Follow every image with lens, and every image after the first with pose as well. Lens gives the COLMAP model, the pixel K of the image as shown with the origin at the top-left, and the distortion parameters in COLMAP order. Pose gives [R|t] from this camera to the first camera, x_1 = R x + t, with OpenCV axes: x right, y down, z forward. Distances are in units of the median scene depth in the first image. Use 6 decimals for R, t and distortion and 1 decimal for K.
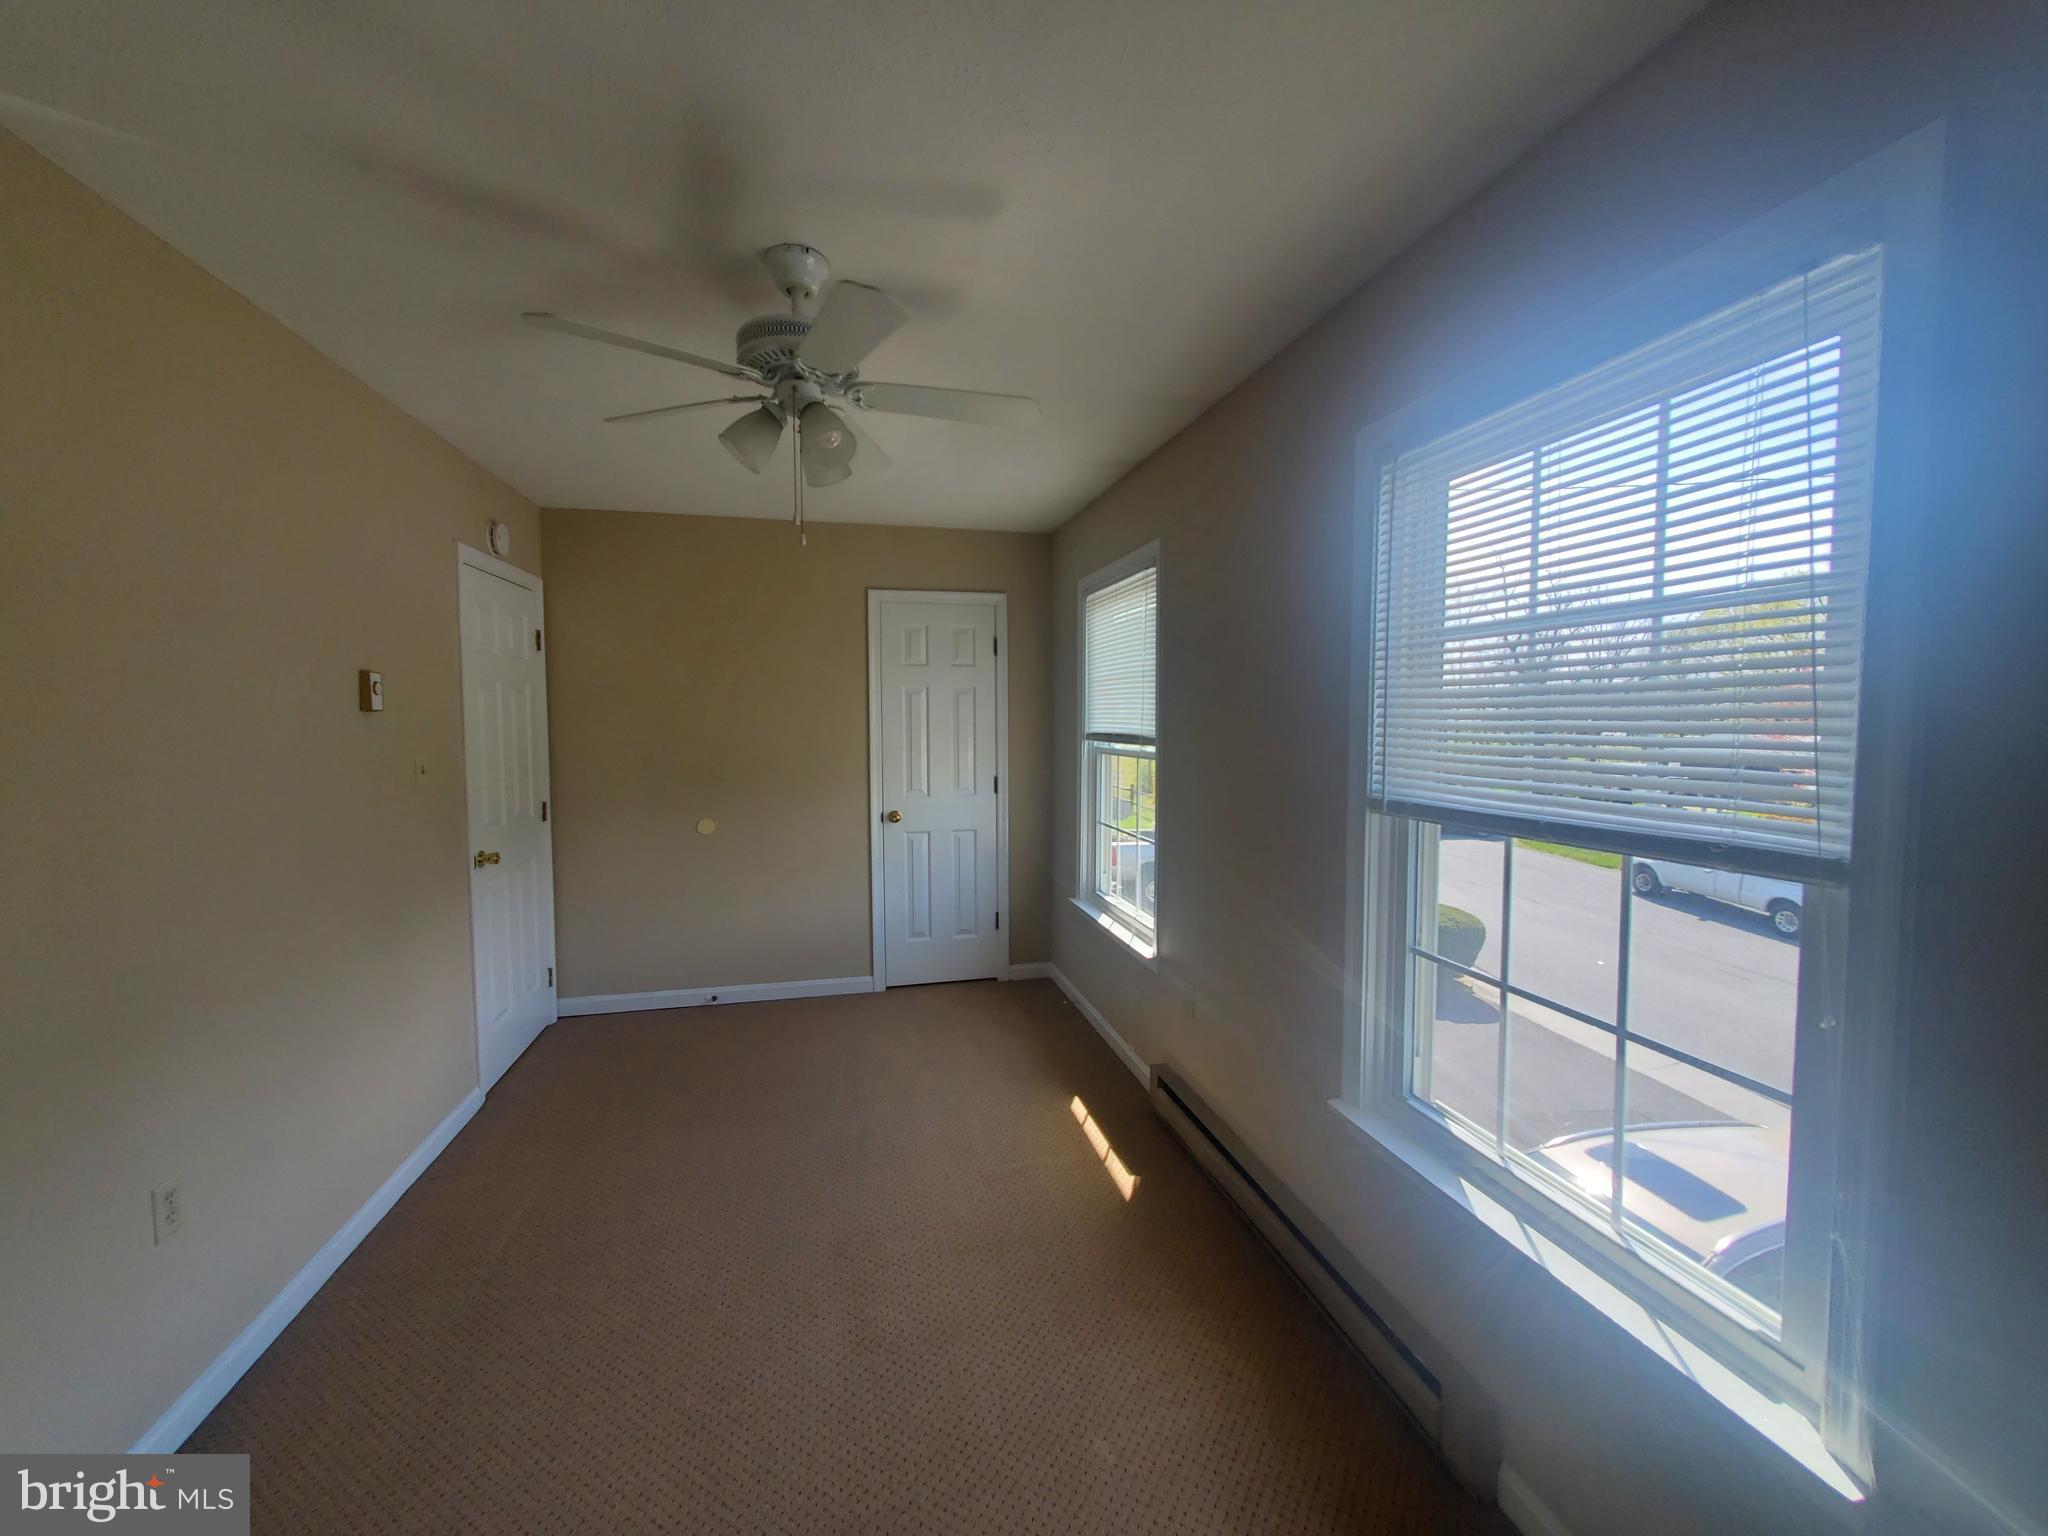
lens RADIAL K [[805.5, 0, 1015.0], [0, 805.5, 758.1], [0, 0, 1]] dist [0.000283, -0.000200]
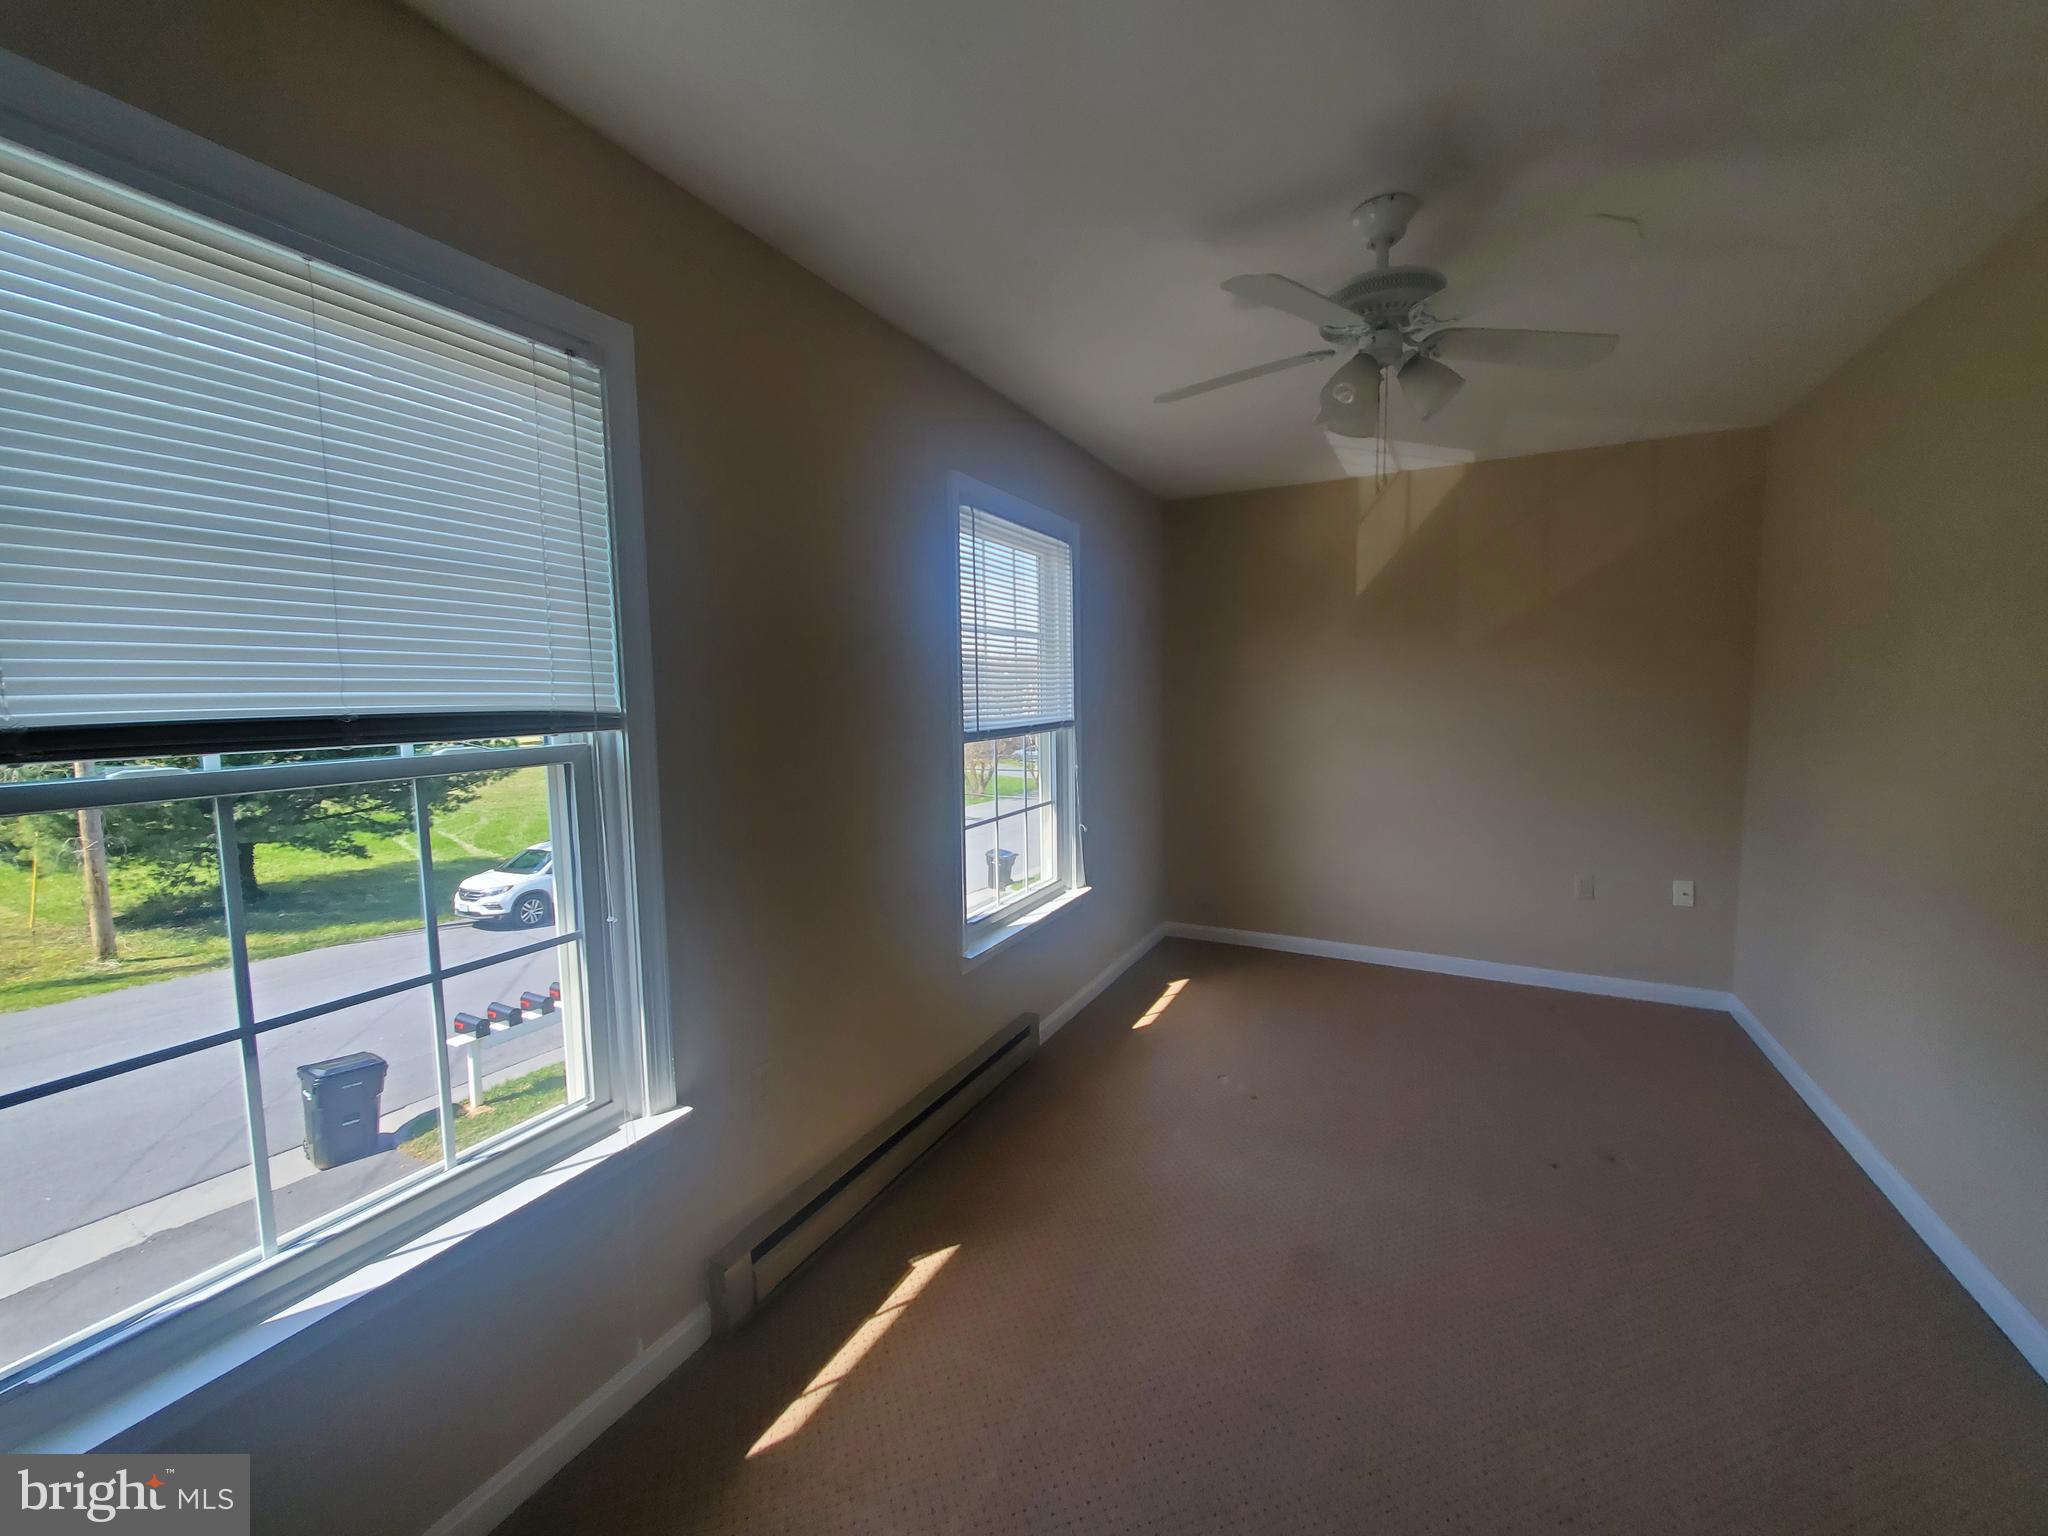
lens RADIAL K [[805.5, 0, 1015.0], [0, 805.5, 758.1], [0, 0, 1]] dist [0.000283, -0.000200]
pose [[-0.747921, -0.160447, 0.644104, -0.363178], [-0.047405, 0.980781, 0.189267, -0.133868], [-0.662092, 0.111023, -0.741153, 1.452705]]
